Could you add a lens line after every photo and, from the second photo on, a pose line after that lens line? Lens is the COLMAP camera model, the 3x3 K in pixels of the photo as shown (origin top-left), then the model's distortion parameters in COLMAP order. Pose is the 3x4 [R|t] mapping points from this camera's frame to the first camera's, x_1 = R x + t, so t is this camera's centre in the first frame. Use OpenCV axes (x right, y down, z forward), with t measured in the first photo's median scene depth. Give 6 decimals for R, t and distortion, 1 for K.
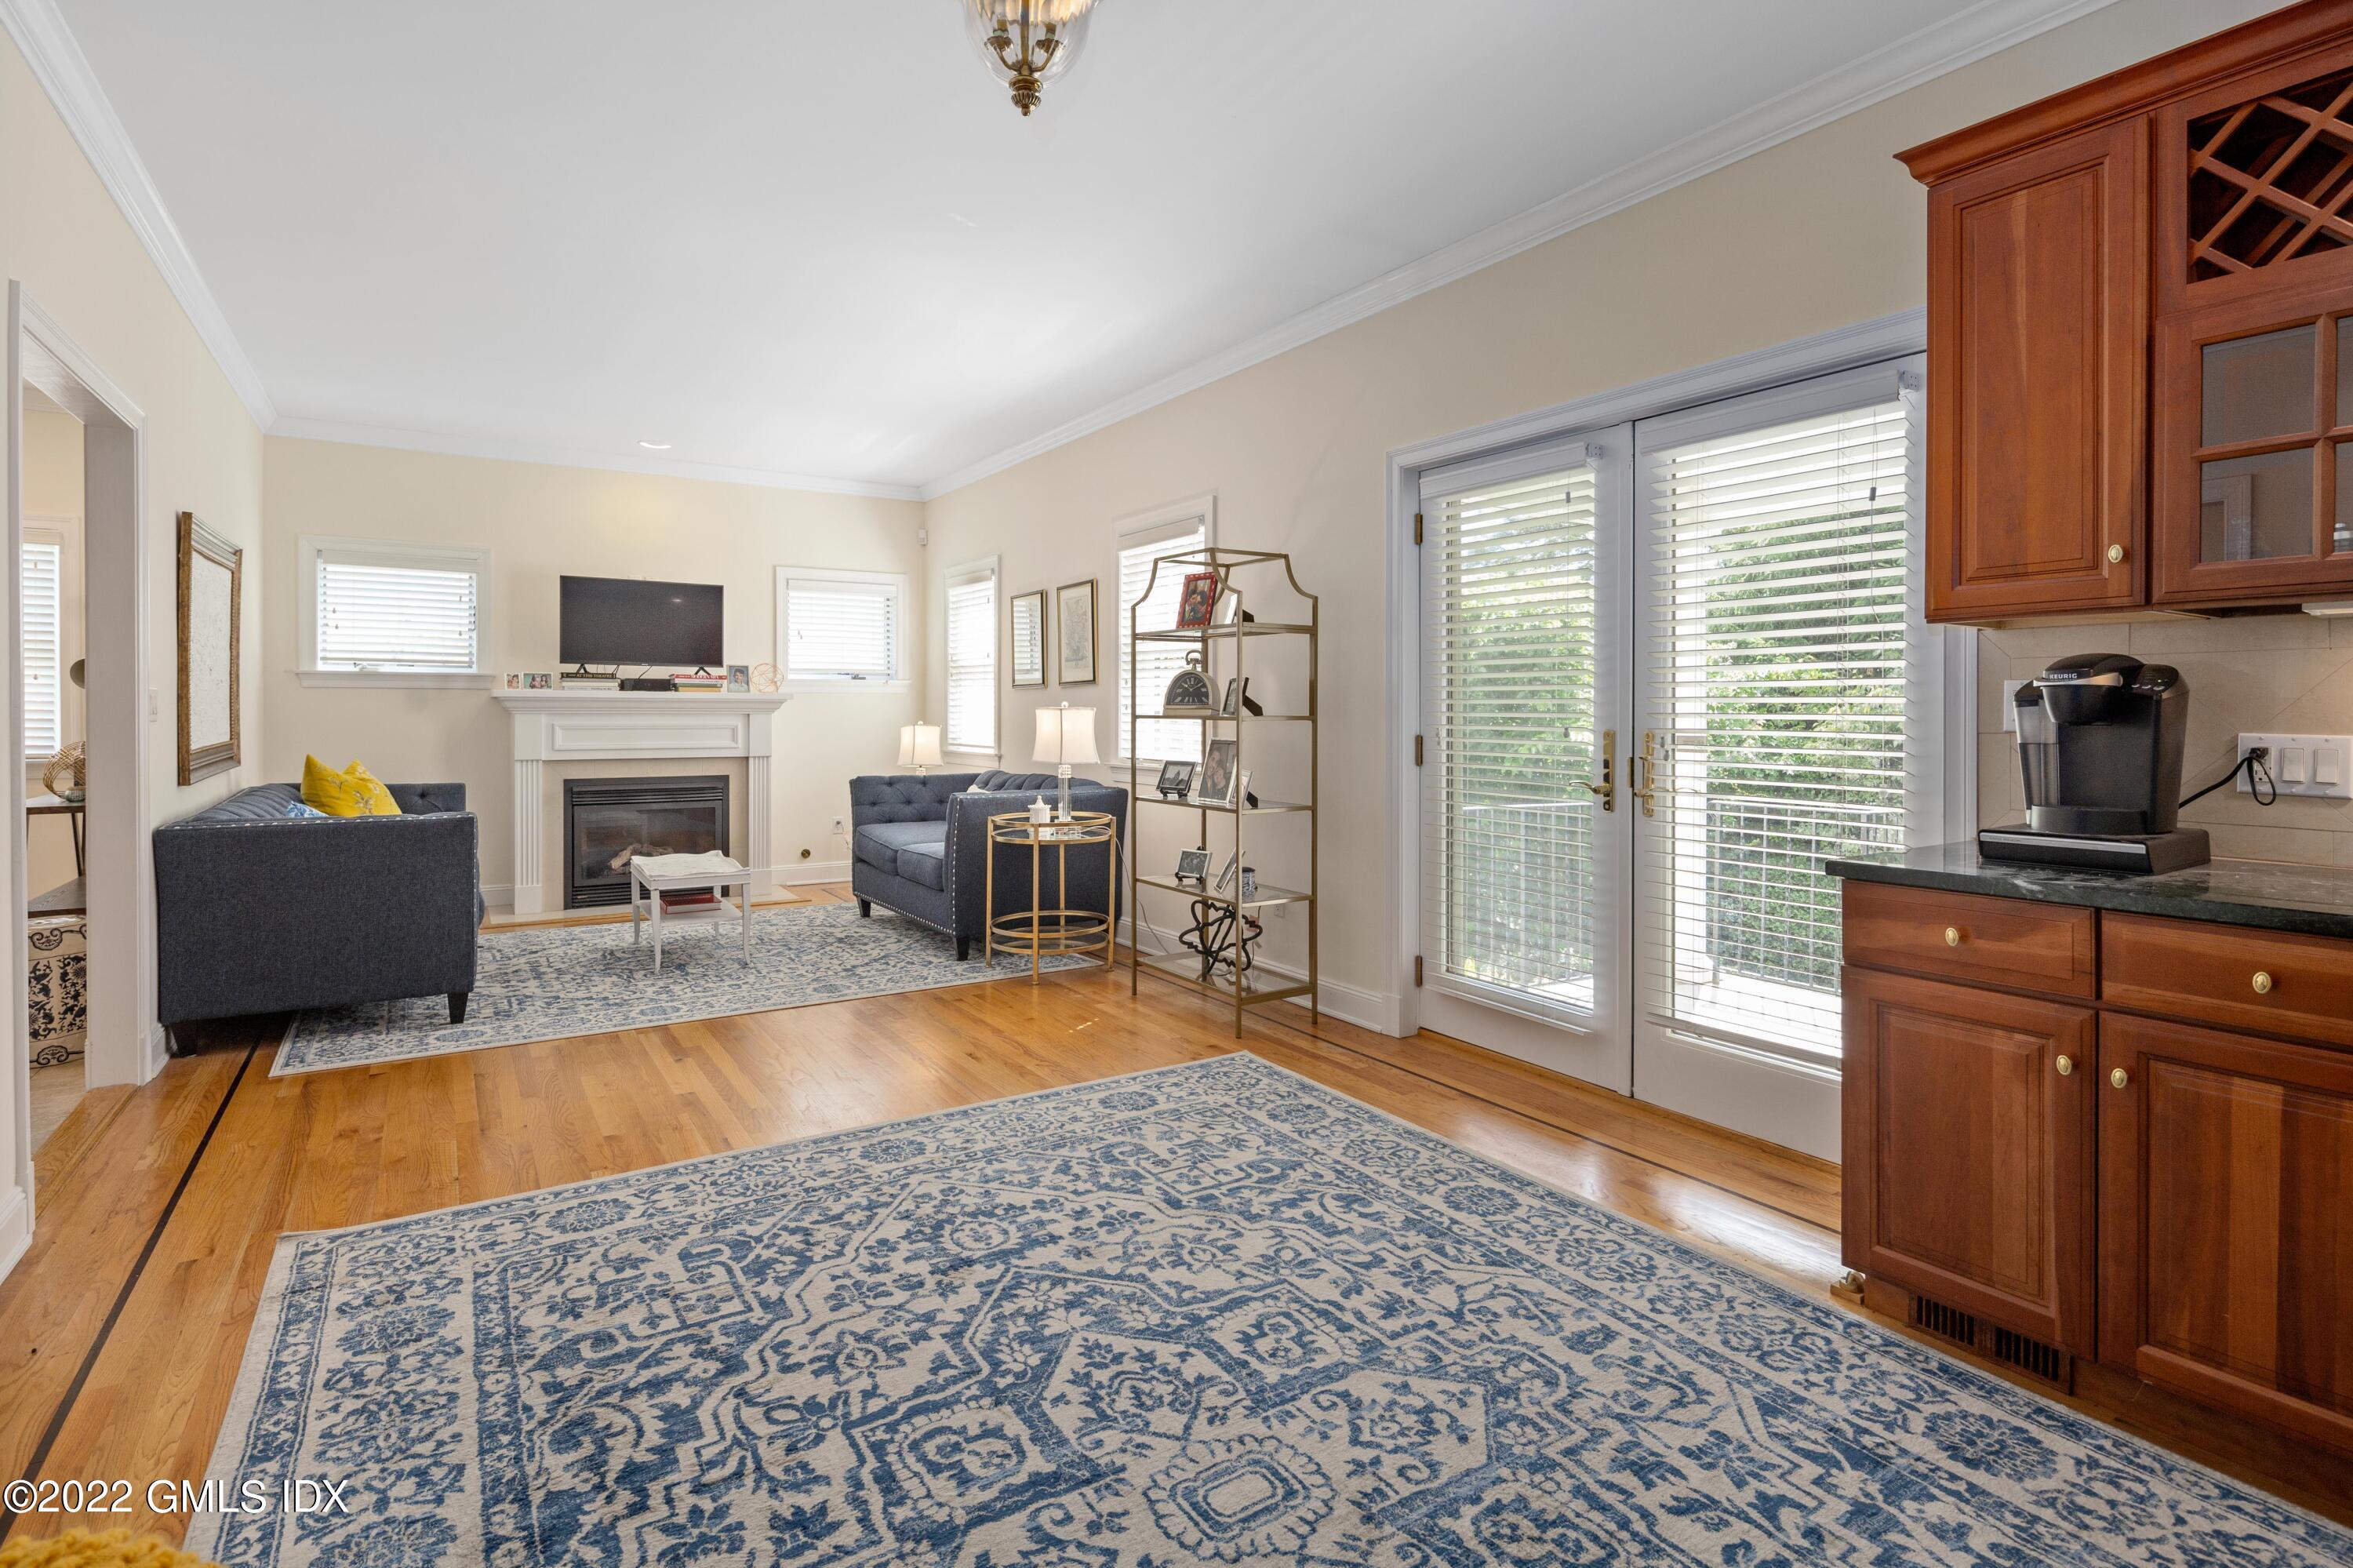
lens RADIAL K [[1154.6, 0, 1177.4], [0, 1154.6, 721.9], [0, 0, 1]] dist [0.005085, -0.005264]
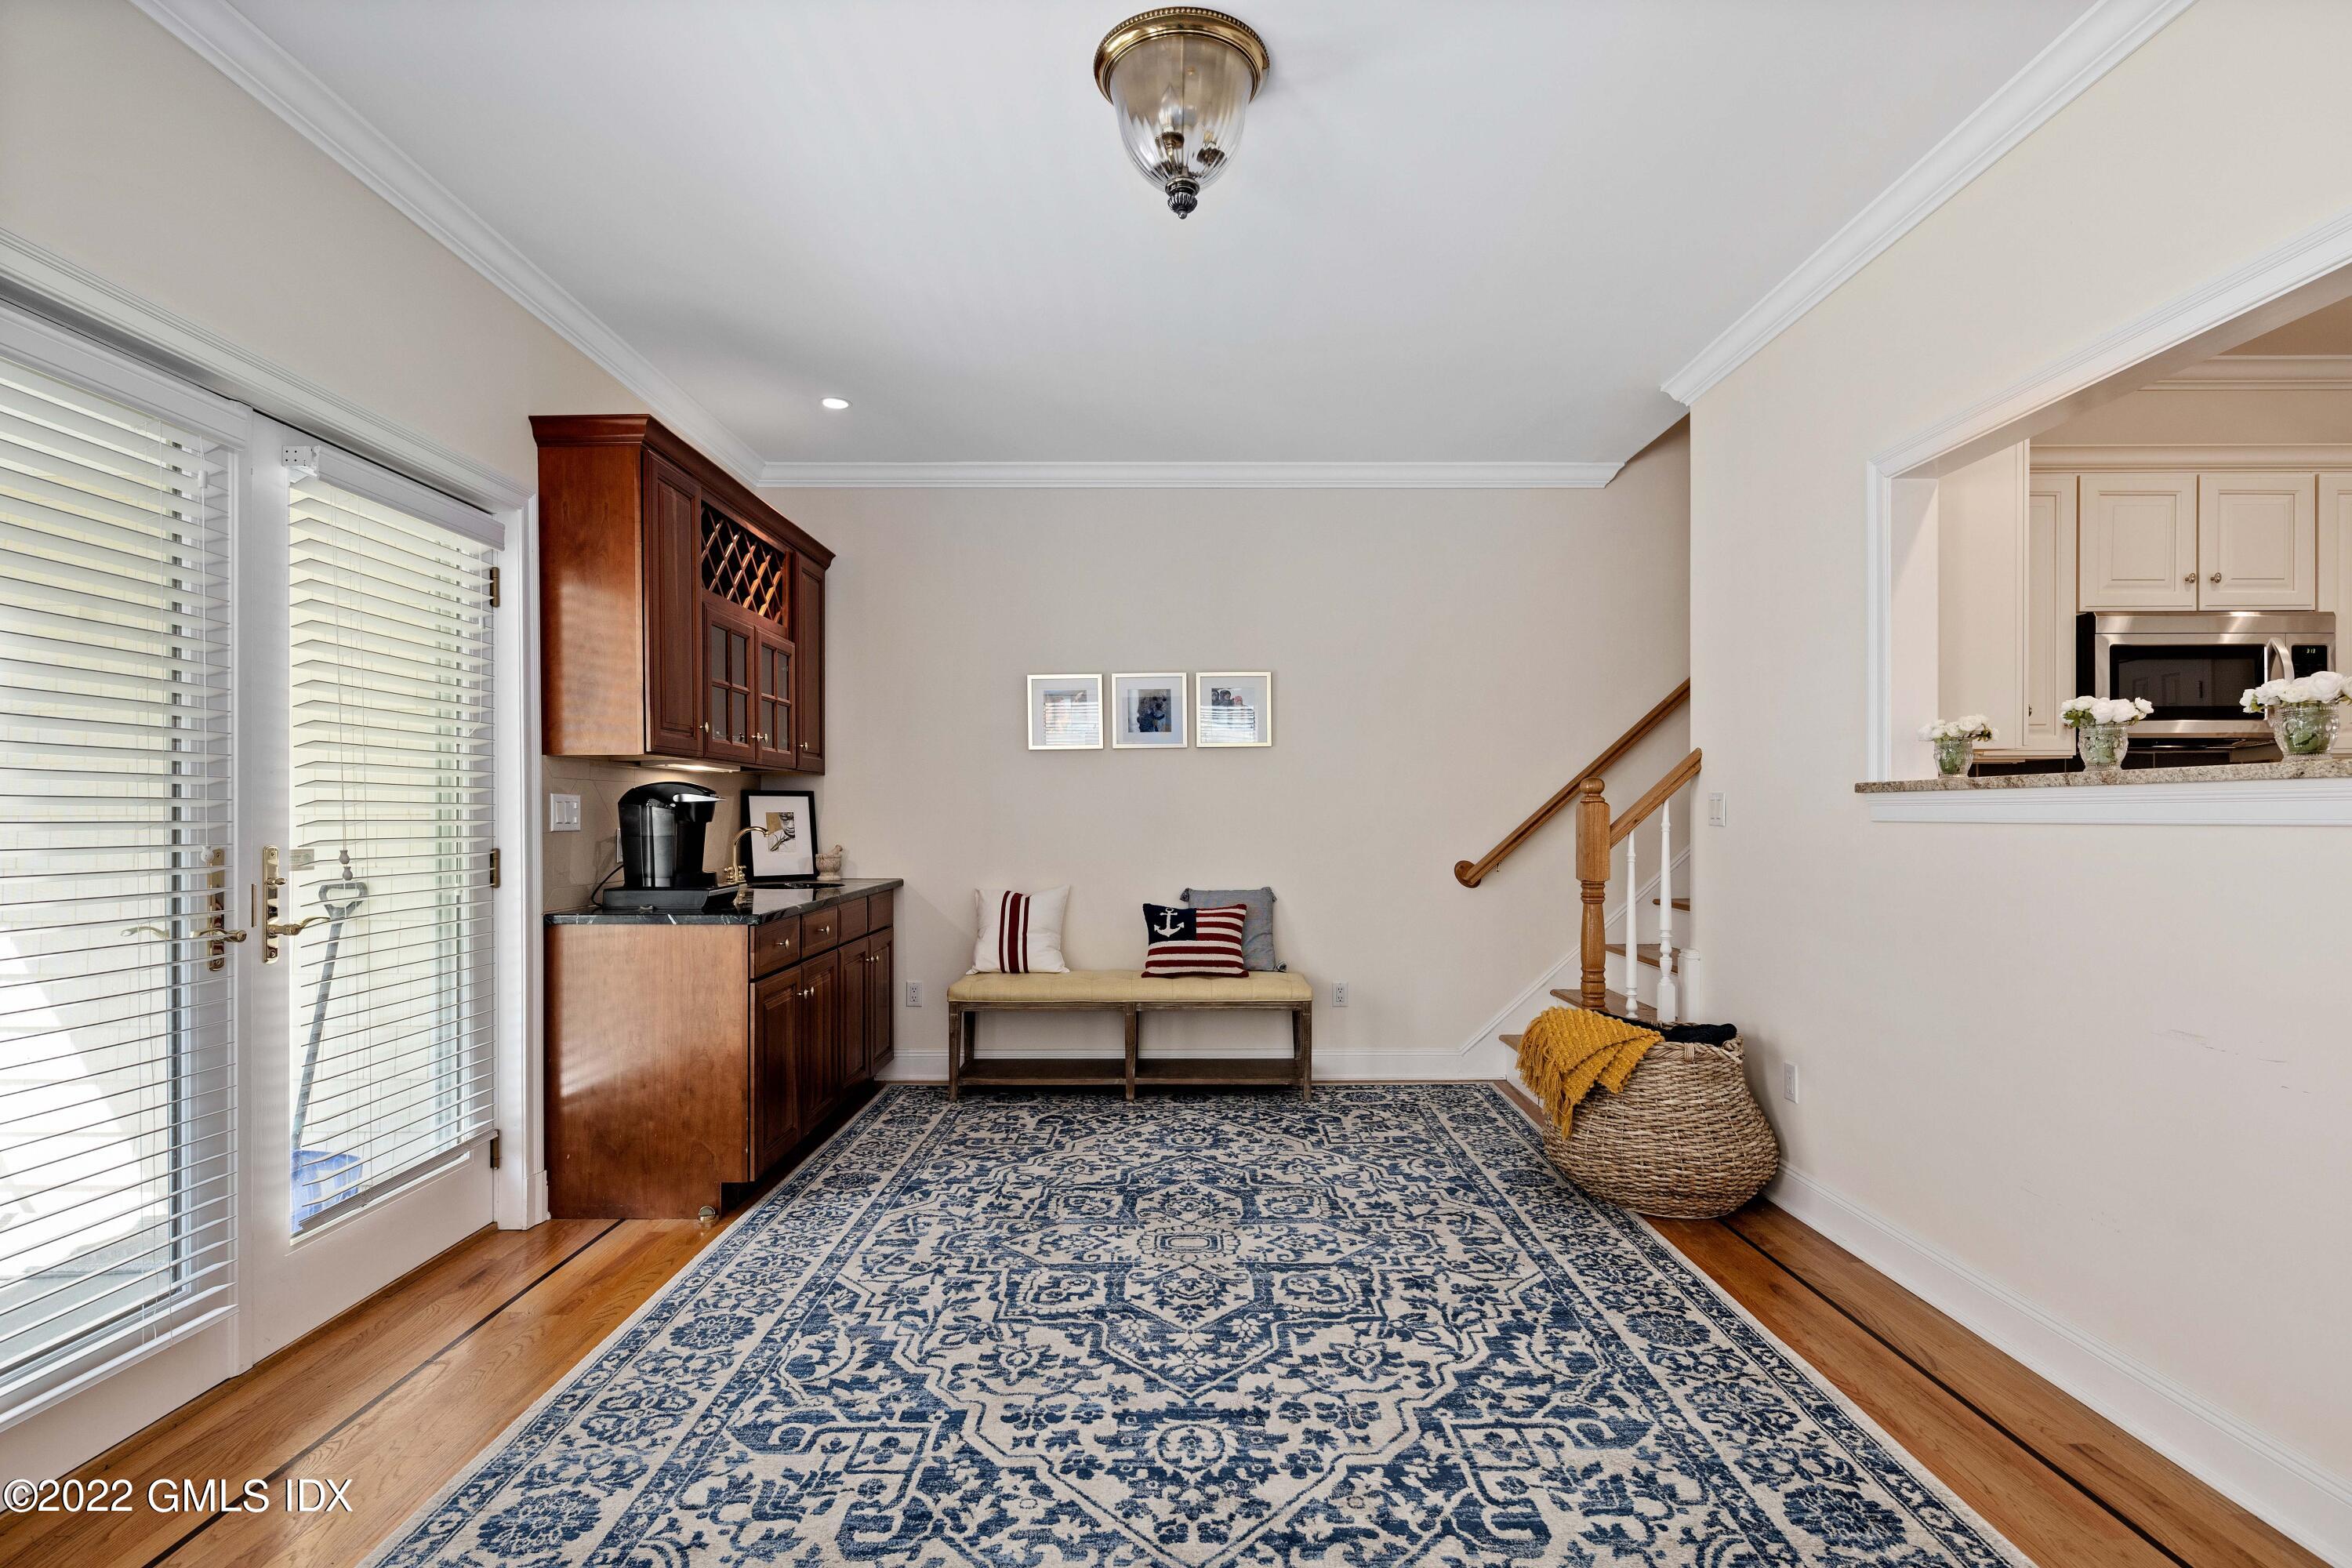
lens RADIAL K [[1154.1, 0, 1181.3], [0, 1154.1, 817.0], [0, 0, 1]] dist [0.005085, -0.005264]
pose [[-0.844542, -0.001091, 0.535488, -0.678161], [0.006899, 0.999893, 0.012918, -0.022079], [-0.535445, 0.014604, -0.844444, 1.887407]]
